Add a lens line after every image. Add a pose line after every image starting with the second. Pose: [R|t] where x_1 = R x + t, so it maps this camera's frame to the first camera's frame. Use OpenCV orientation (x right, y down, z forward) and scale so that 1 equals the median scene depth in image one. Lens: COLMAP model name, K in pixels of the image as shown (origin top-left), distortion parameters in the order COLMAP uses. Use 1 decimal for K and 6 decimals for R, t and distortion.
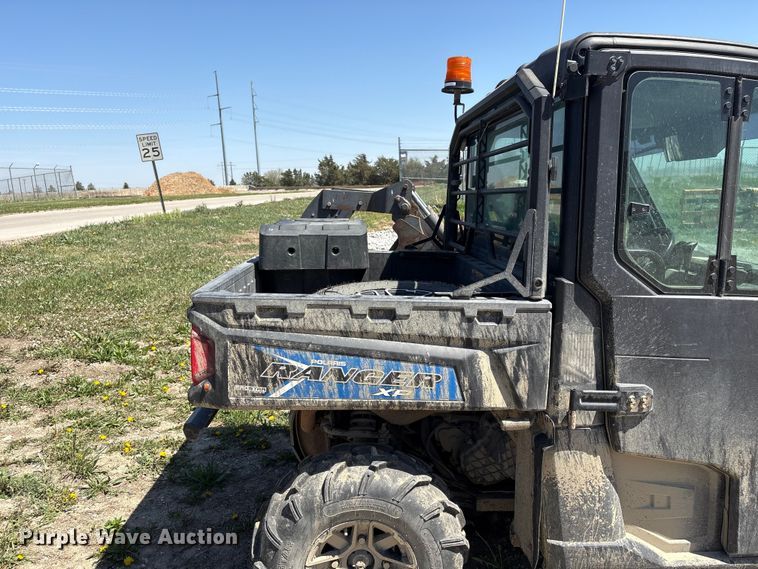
lens RADIAL K [[574.6, 0, 386.7], [0, 574.6, 291.1], [0, 0, 1]] dist [0.051002, -0.056104]
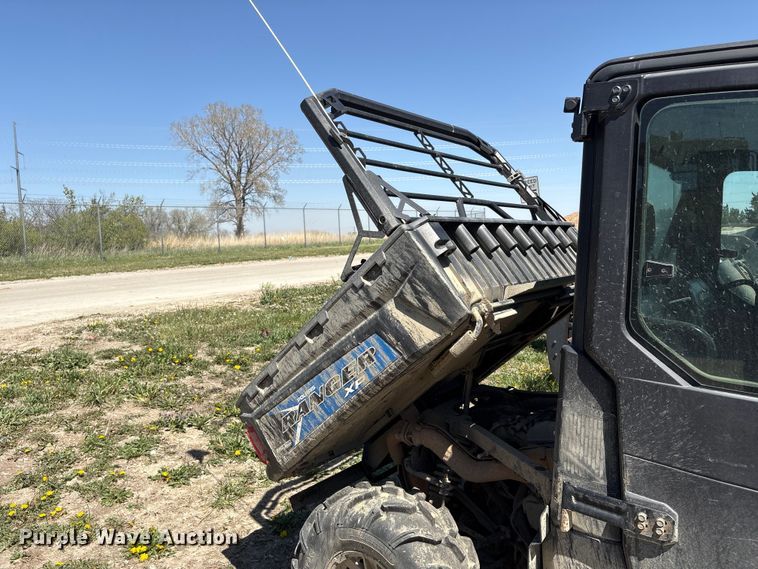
lens RADIAL K [[574.6, 0, 384.8], [0, 574.6, 279.3], [0, 0, 1]] dist [0.051002, -0.056104]
pose [[0.777677, 0.059766, -0.625817, 0.615115], [-0.113675, 0.992430, -0.046481, -0.049097], [0.618302, 0.107287, 0.778584, 0.164060]]
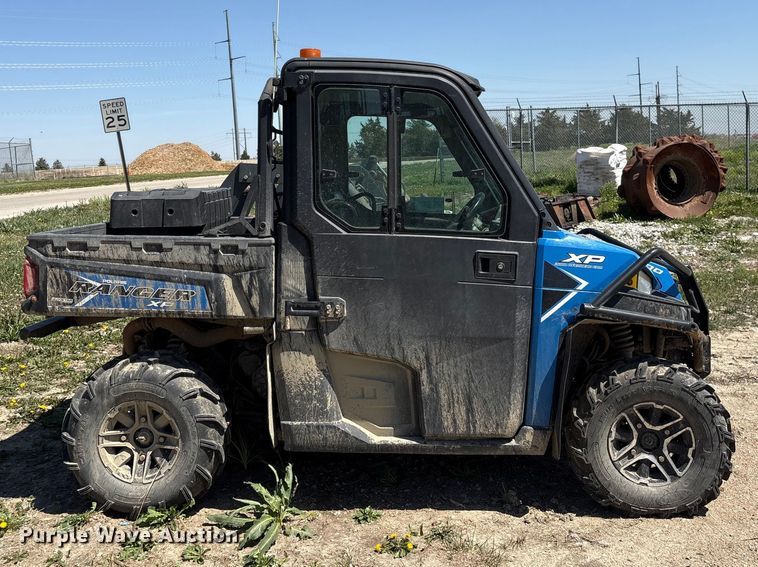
lens RADIAL K [[825.9, 0, 394.2], [0, 825.9, 182.9], [0, 0, 1]] dist [0.039023, 0.000000]
pose [[0.996590, -0.012568, -0.081556, 0.743230], [0.000317, 0.988909, -0.148525, 0.183437], [0.082518, 0.147992, 0.985540, -0.992839]]
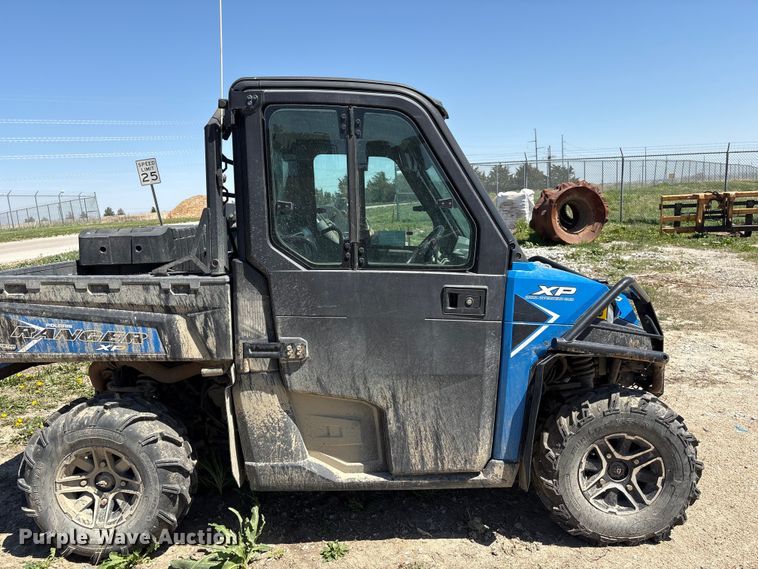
lens RADIAL K [[574.6, 0, 382.9], [0, 574.6, 288.1], [0, 0, 1]] dist [0.051002, -0.056104]
pose [[0.998356, -0.023858, -0.052114, 0.705327], [0.022131, 0.999195, -0.033457, 0.096352], [0.052871, 0.032248, 0.998081, -0.307353]]
